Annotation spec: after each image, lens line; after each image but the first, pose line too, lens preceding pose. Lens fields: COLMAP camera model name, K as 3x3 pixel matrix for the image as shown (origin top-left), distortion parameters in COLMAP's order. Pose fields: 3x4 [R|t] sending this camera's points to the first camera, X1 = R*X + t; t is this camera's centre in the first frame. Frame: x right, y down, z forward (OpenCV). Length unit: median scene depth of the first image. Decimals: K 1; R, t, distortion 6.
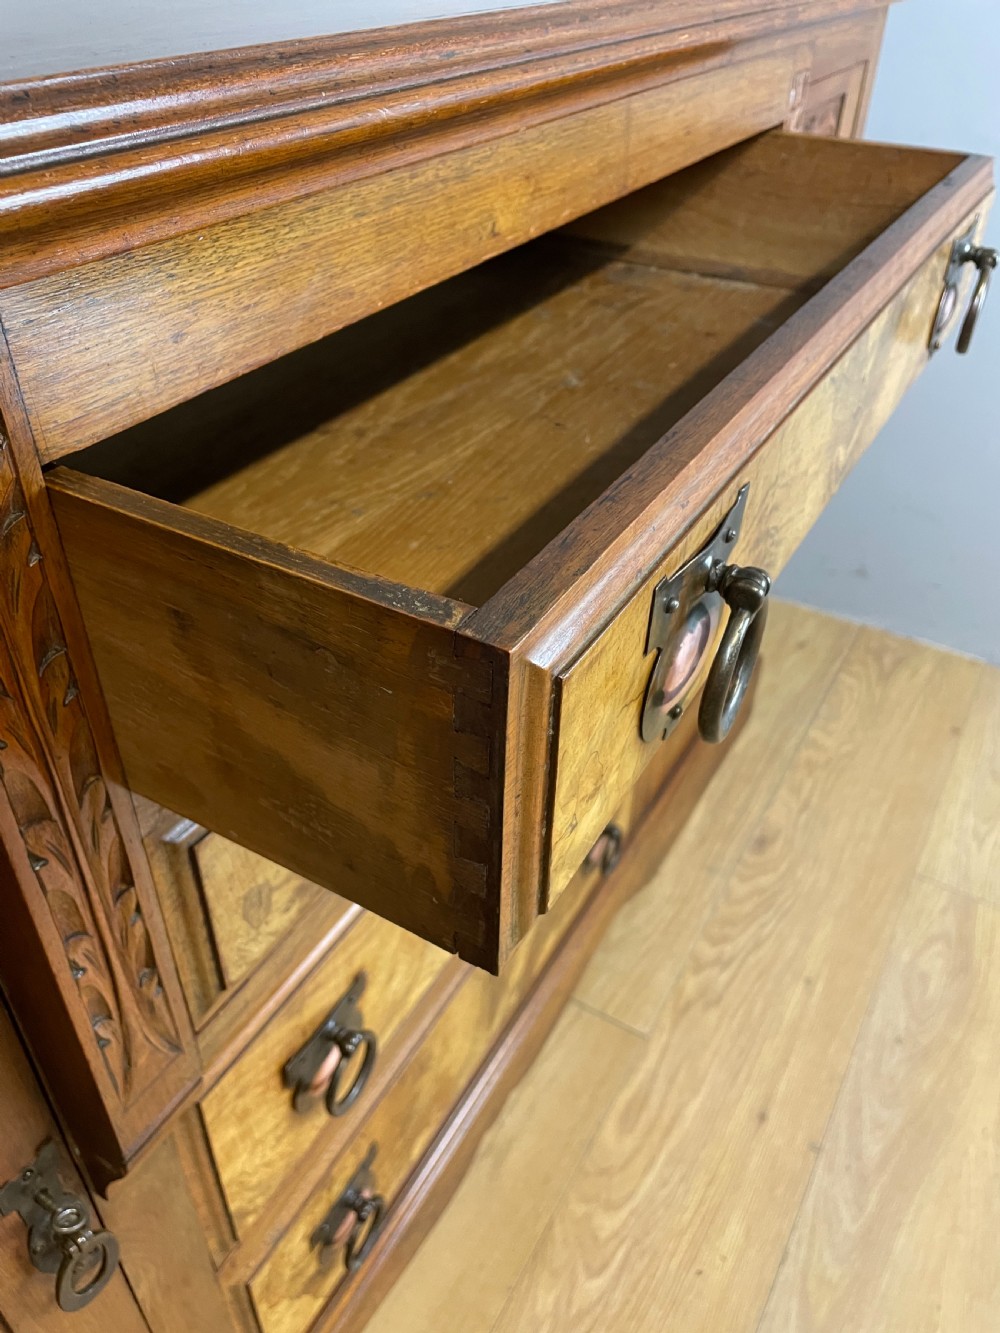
lens RADIAL K [[1009.4, 0, 491.9], [0, 1009.4, 668.2], [0, 0, 1]] dist [0.091843, -0.120126]
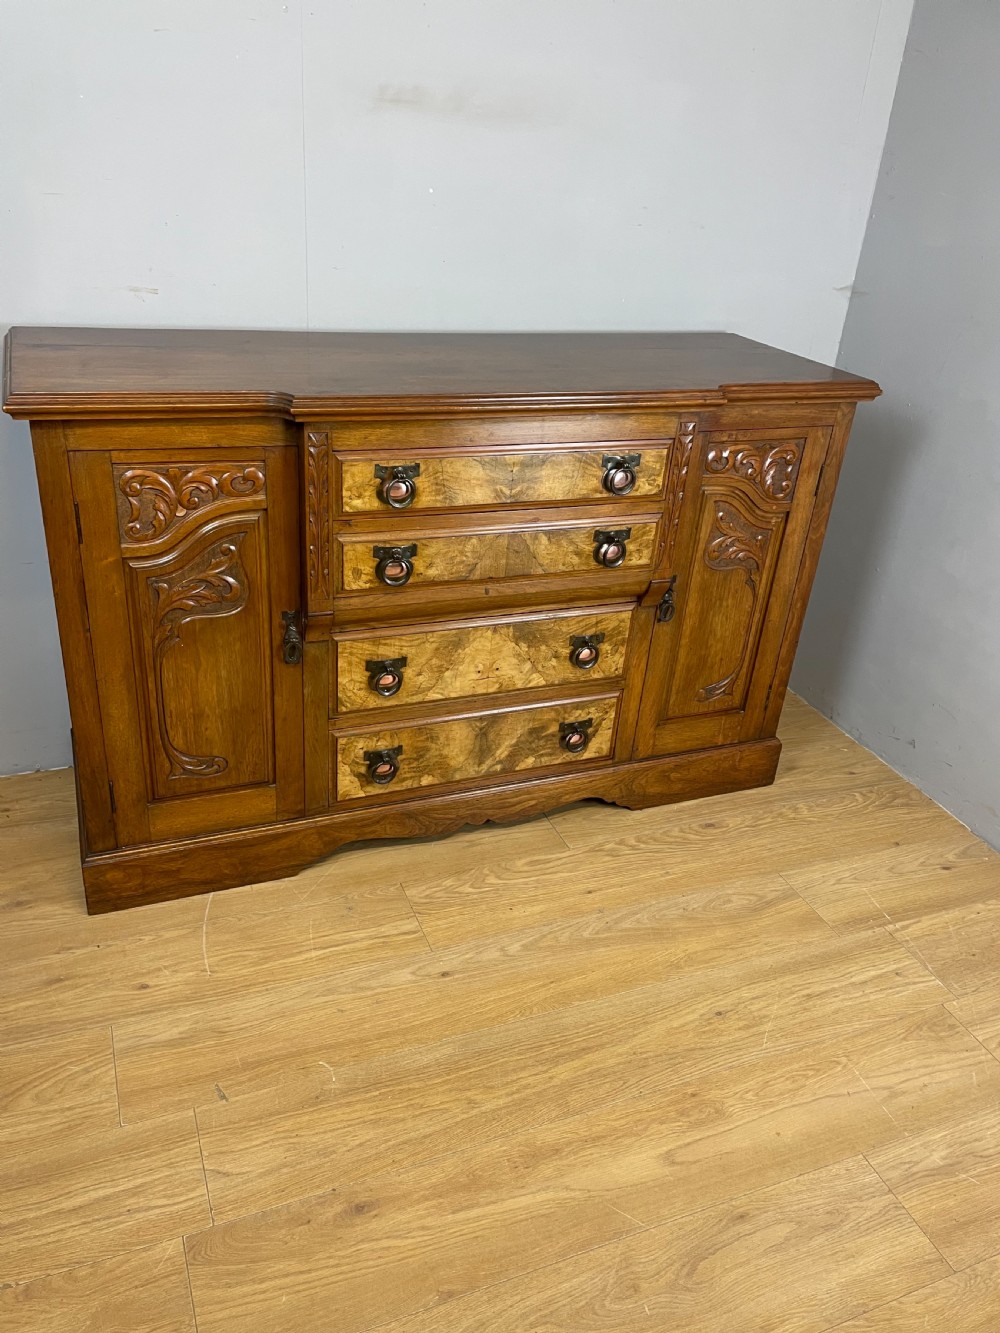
lens RADIAL K [[1009.4, 0, 492.9], [0, 1009.4, 667.9], [0, 0, 1]] dist [0.091843, -0.120126]
pose [[0.793498, 0.328922, -0.512027, 1.000608], [-0.416926, 0.906709, -0.063657, 0.253353], [0.443322, 0.263989, 0.856607, -0.898174]]
